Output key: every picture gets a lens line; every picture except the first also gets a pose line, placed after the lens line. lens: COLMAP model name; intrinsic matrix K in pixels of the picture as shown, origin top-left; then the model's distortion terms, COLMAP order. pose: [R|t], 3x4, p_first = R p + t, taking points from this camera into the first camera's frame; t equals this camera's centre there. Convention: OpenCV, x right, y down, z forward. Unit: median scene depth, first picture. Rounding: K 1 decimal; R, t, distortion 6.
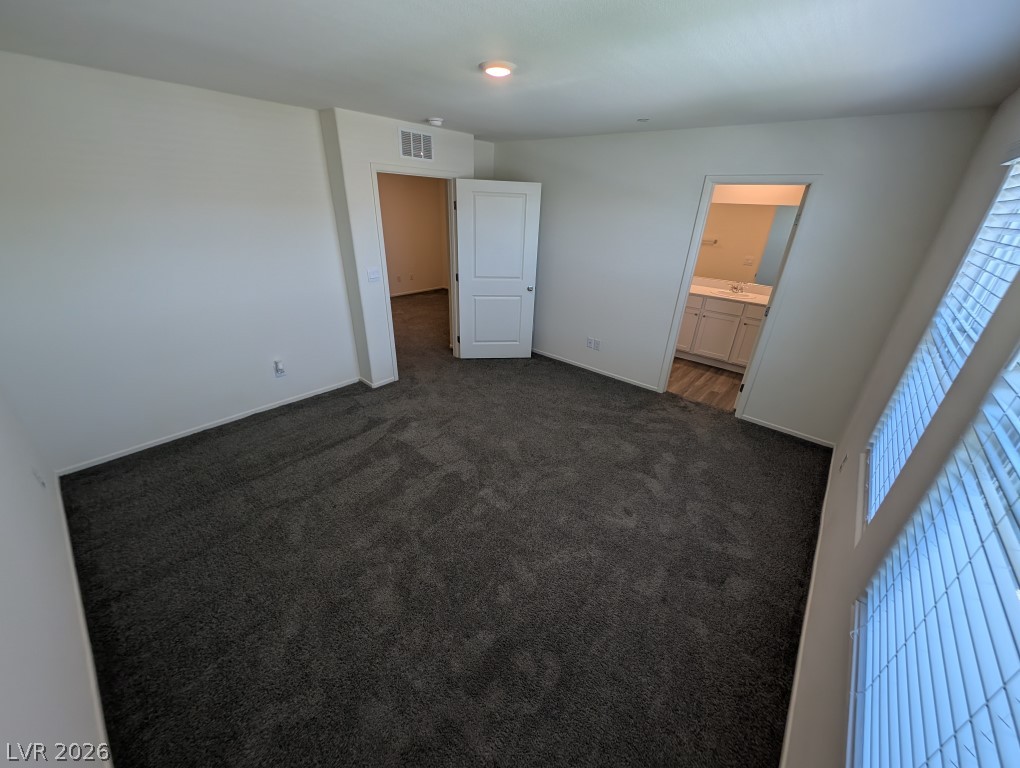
lens RADIAL K [[383.4, 0, 513.1], [0, 383.4, 384.2], [0, 0, 1]] dist [0.014645, -0.006690]
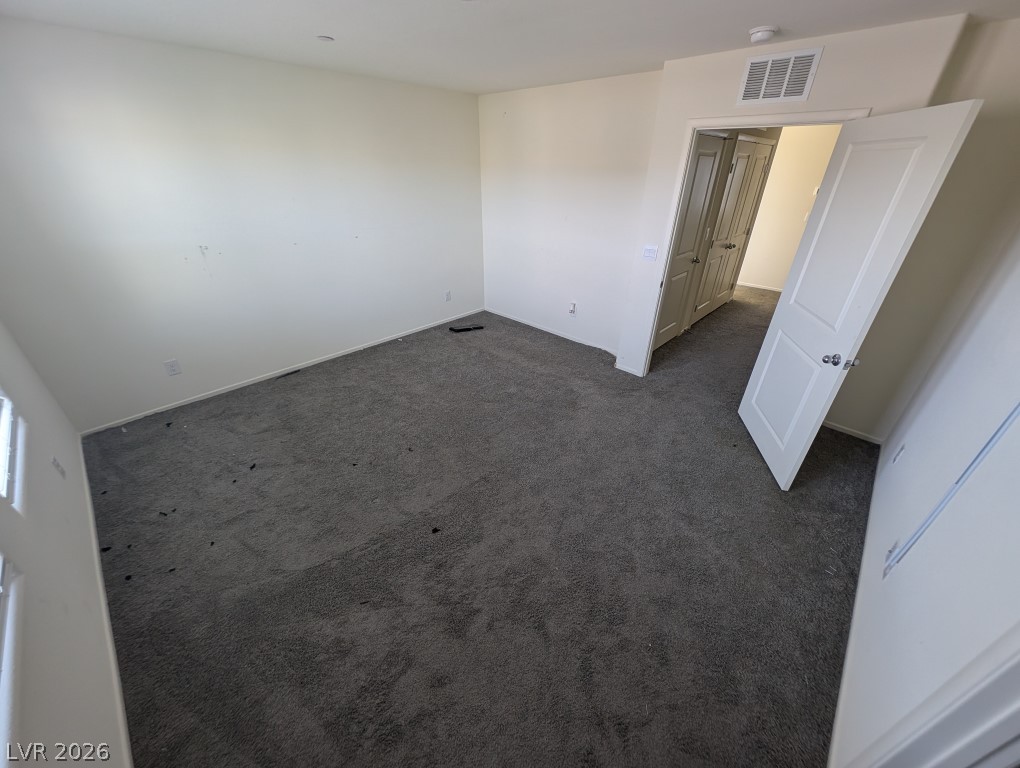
lens RADIAL K [[383.4, 0, 513.1], [0, 383.4, 384.2], [0, 0, 1]] dist [0.014645, -0.006690]
pose [[-0.040465, 0.478473, -0.877169, 0.590416], [-0.435952, 0.781467, 0.446381, -0.316416], [0.899060, 0.400467, 0.176969, 0.697104]]
